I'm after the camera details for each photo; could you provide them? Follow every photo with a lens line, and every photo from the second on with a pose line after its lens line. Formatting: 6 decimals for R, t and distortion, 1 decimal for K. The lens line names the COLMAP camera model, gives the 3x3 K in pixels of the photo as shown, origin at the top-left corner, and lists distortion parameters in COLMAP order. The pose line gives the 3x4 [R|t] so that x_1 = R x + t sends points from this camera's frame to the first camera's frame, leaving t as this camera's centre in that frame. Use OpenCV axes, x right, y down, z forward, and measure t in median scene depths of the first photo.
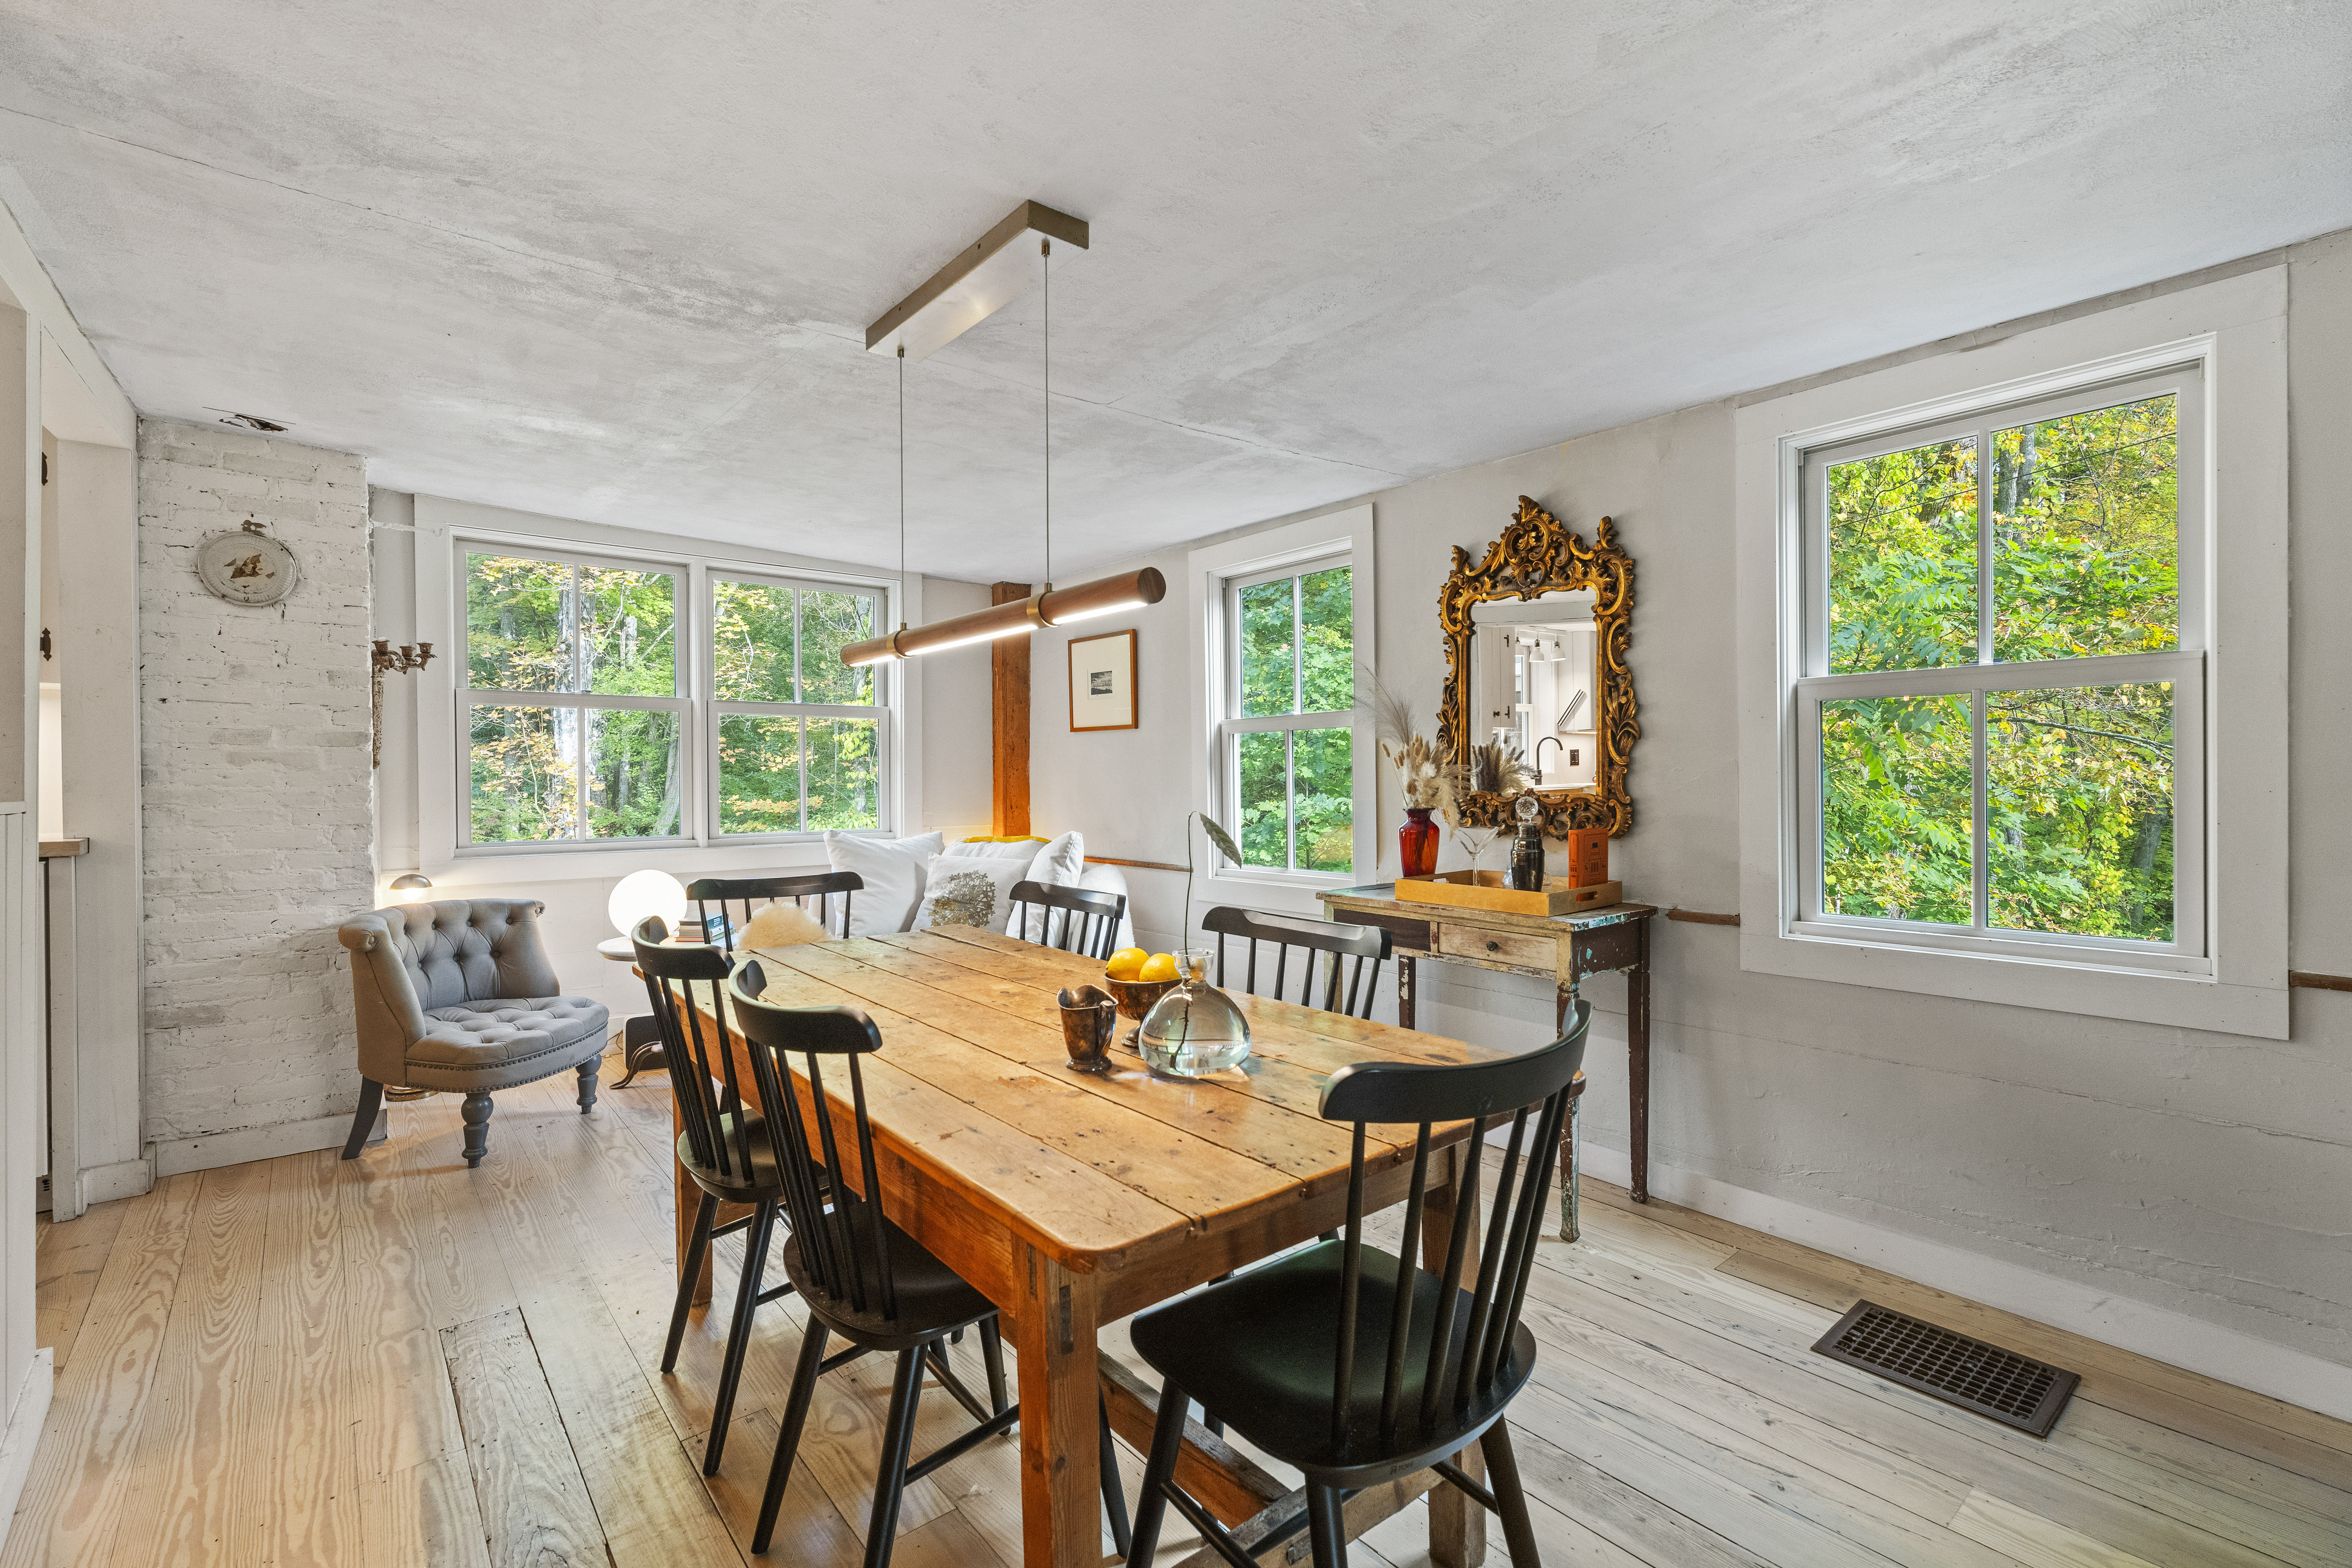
lens RADIAL K [[1043.3, 0, 1177.5], [0, 1043.3, 786.6], [0, 0, 1]] dist [0.003670, 0.000303]
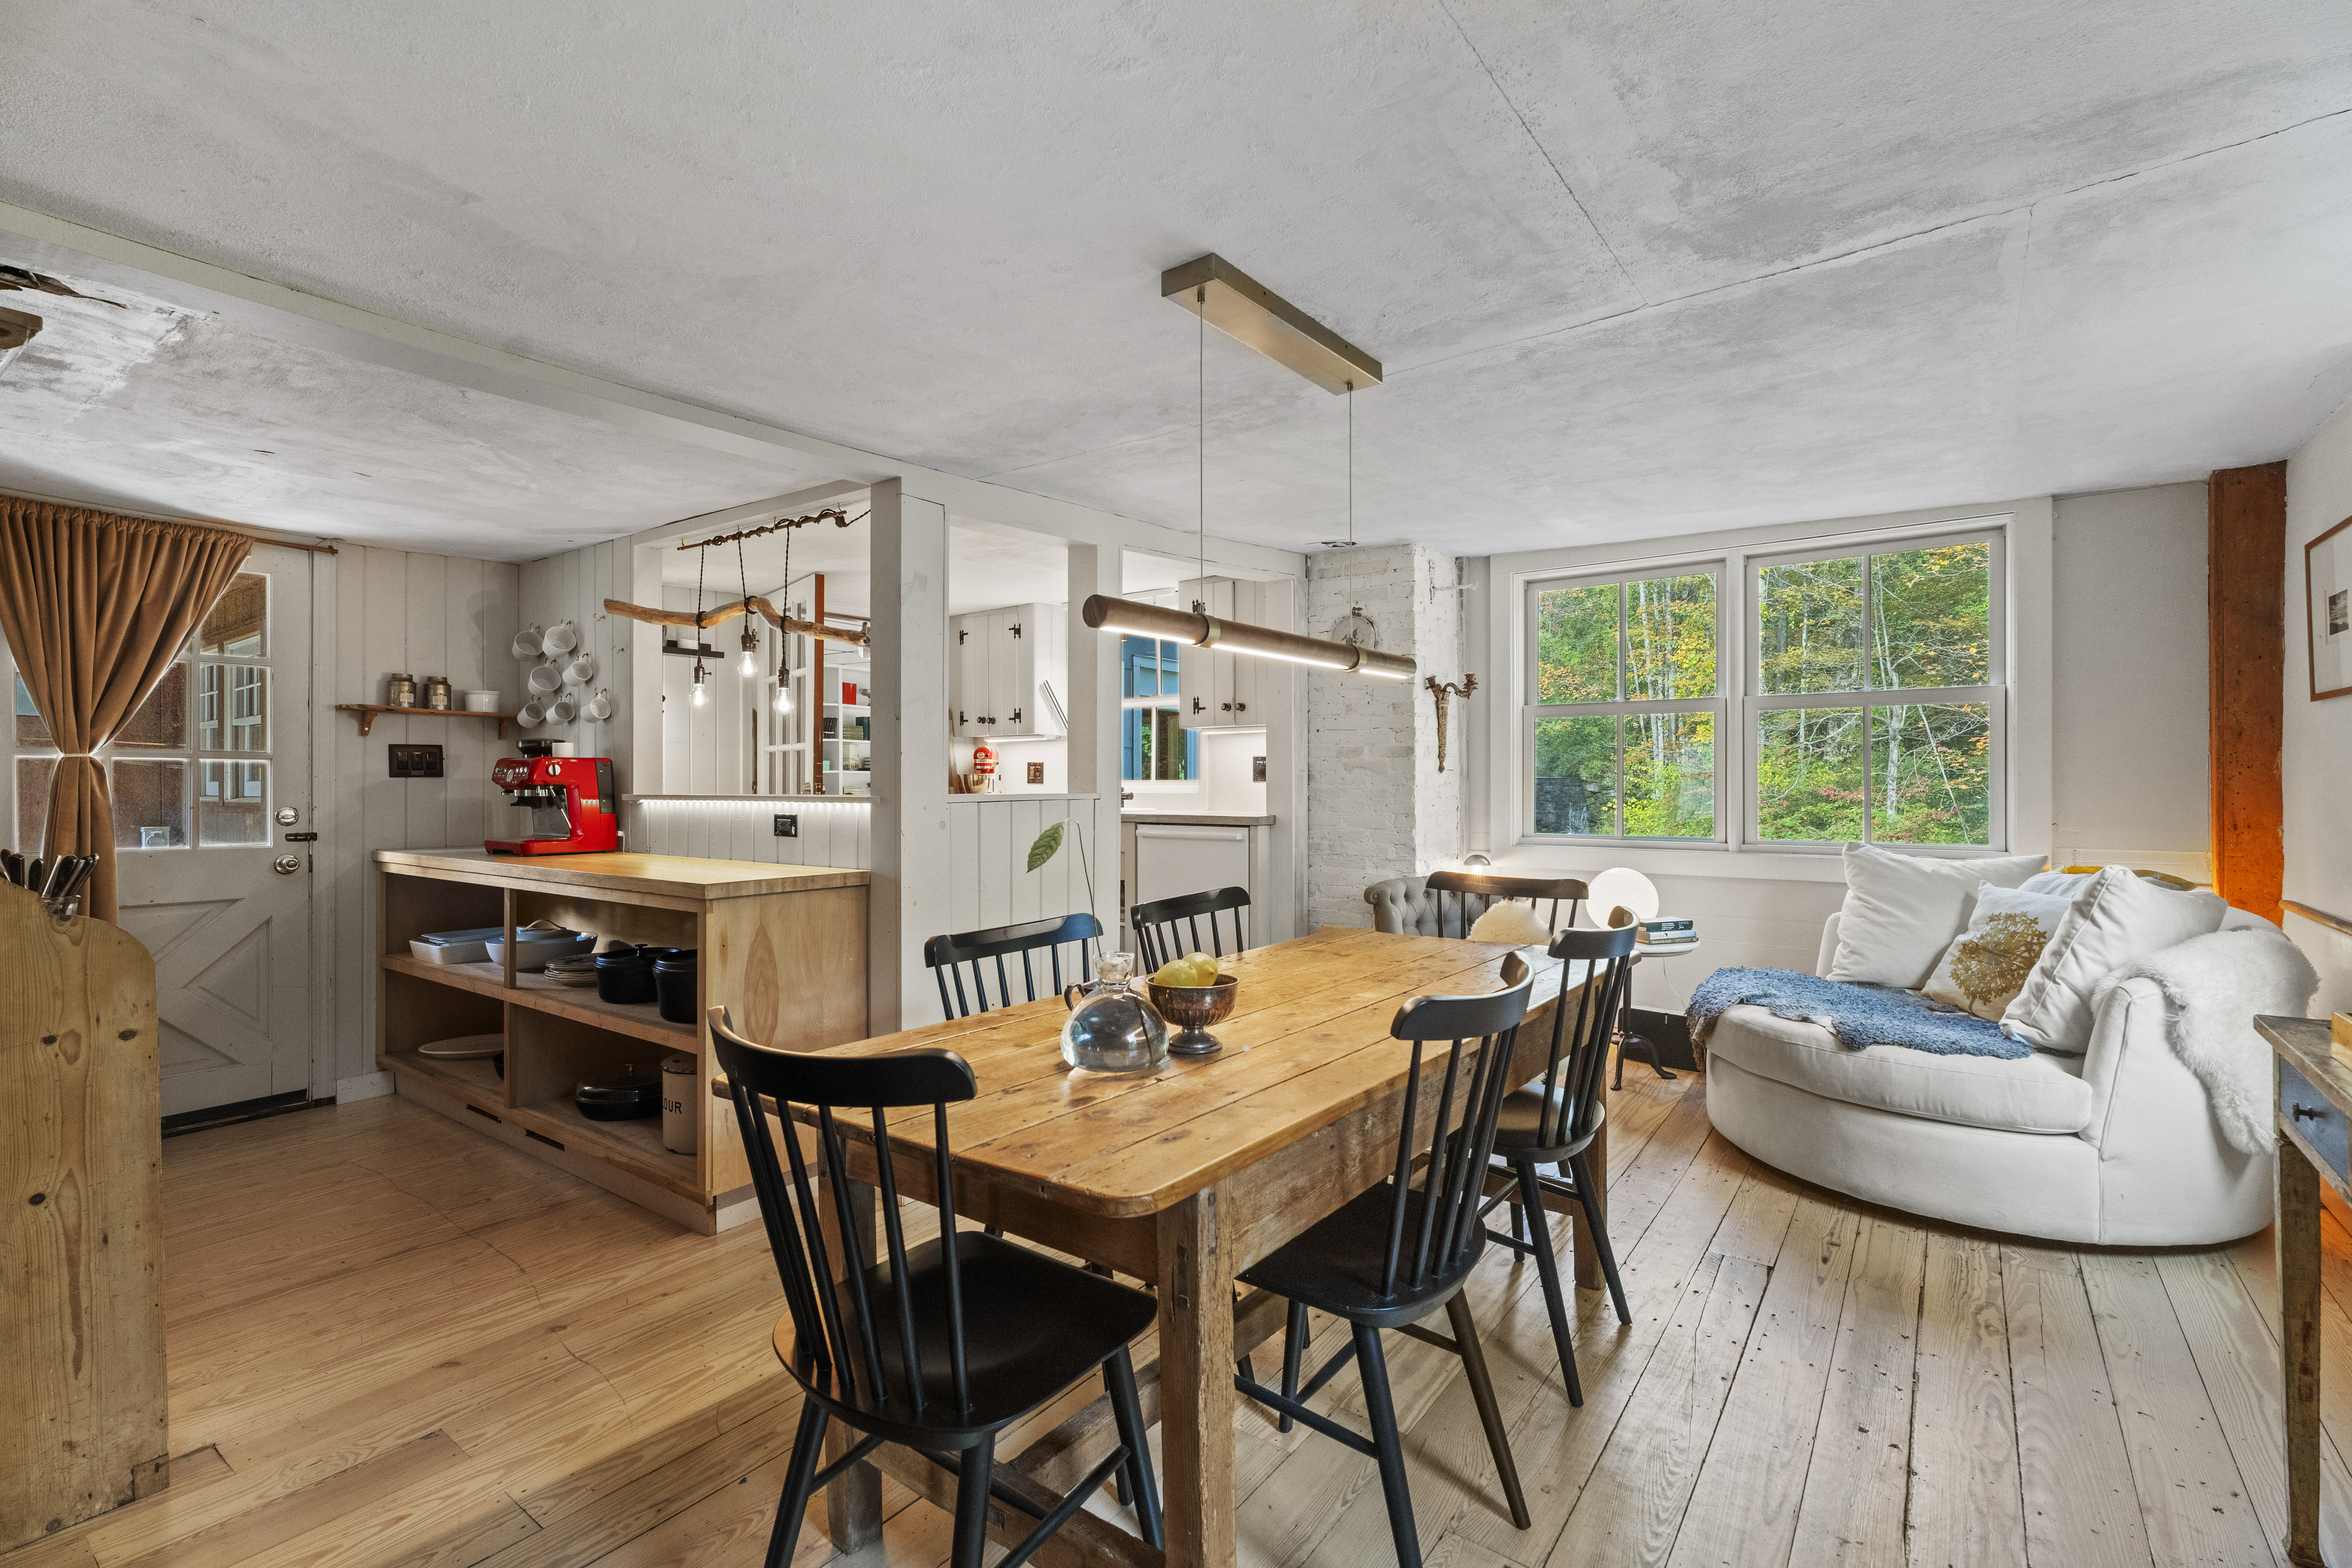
lens RADIAL K [[1043.3, 0, 1164.1], [0, 1043.3, 788.8], [0, 0, 1]] dist [0.003670, 0.000303]
pose [[0.242956, 0.011450, -0.969970, 0.498816], [-0.006250, 0.999928, 0.010238, -0.009024], [0.970017, 0.003575, 0.243010, 0.381683]]
